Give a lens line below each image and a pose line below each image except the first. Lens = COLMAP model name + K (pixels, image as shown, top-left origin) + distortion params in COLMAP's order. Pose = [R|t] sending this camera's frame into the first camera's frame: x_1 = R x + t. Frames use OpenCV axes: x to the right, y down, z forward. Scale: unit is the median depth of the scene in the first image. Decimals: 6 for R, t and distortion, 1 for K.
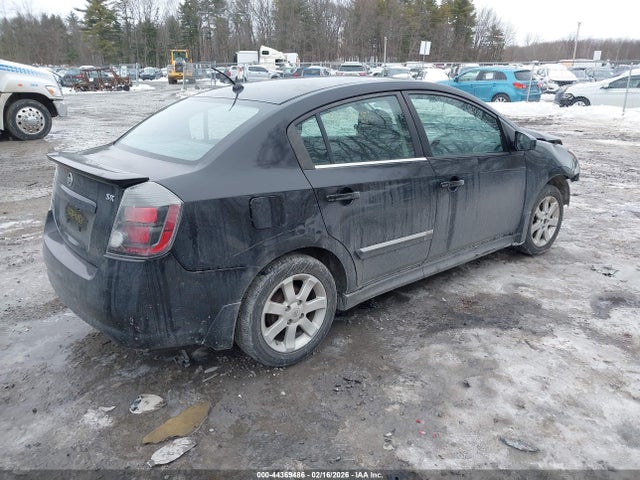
lens RADIAL K [[511.5, 0, 317.3], [0, 511.5, 237.7], [0, 0, 1]] dist [0.021191, -0.015416]
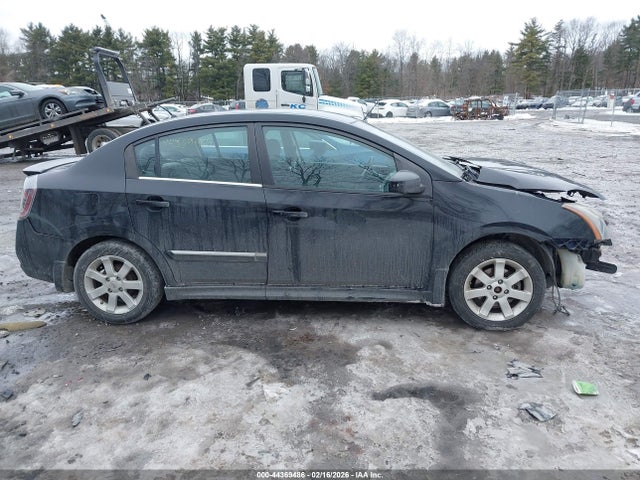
lens RADIAL K [[511.5, 0, 317.5], [0, 511.5, 236.5], [0, 0, 1]] dist [0.021191, -0.015416]
pose [[0.701286, 0.166781, -0.693096, 1.047704], [-0.204377, 0.978473, 0.028659, -0.104219], [0.682955, 0.121554, 0.720275, 0.326913]]
